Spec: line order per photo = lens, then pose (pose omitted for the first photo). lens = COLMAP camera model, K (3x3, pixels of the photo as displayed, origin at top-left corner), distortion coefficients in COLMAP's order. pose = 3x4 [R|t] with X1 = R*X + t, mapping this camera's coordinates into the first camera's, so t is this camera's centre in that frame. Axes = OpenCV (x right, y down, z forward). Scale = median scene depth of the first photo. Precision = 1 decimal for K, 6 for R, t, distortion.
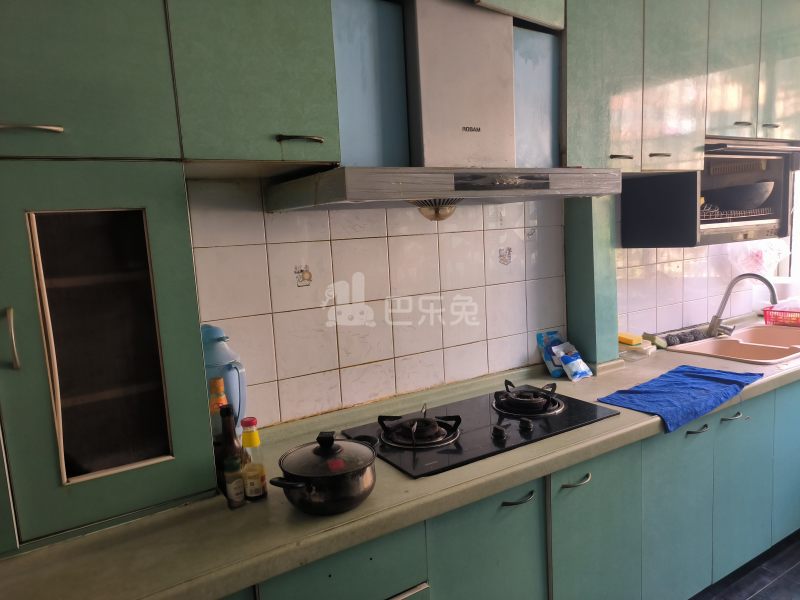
lens RADIAL K [[575.2, 0, 406.5], [0, 575.2, 303.6], [0, 0, 1]] dist [0.036998, -0.000240]
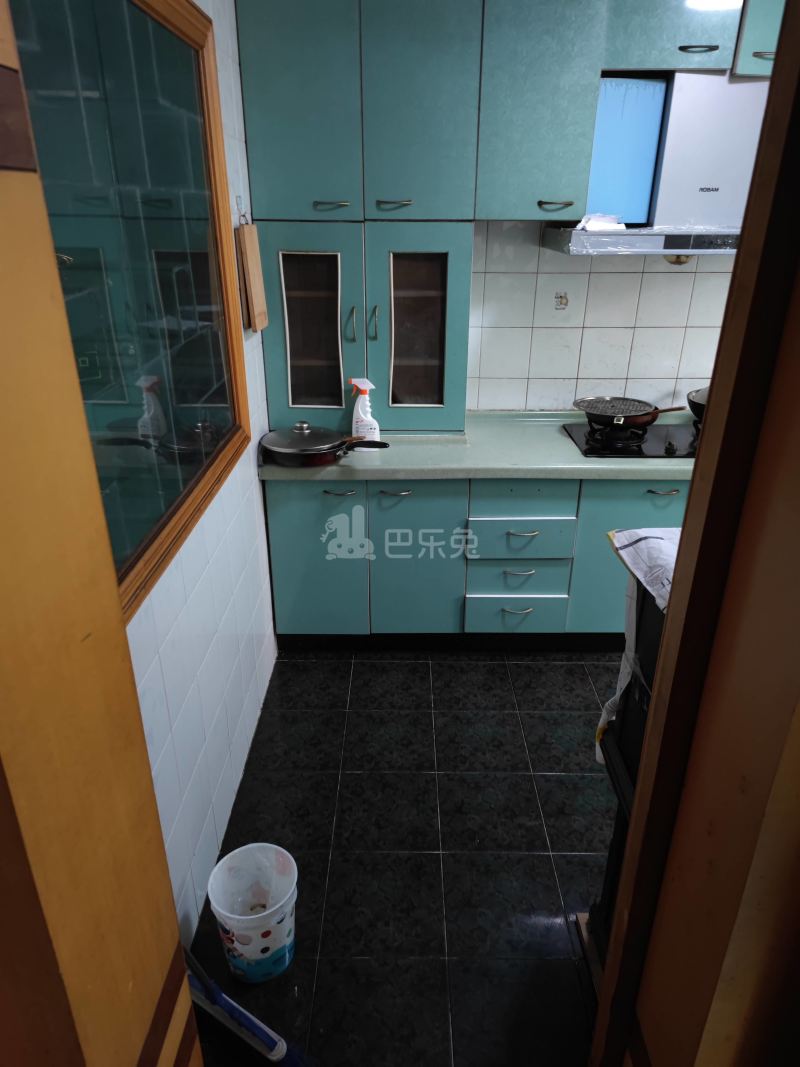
lens RADIAL K [[719.6, 0, 397.9], [0, 719.6, 537.3], [0, 0, 1]] dist [0.045918, -0.012188]
pose [[0.839547, 0.278251, -0.466624, 0.478285], [-0.127127, 0.935659, 0.329213, -0.045483], [0.528205, -0.217069, 0.820903, -0.738691]]
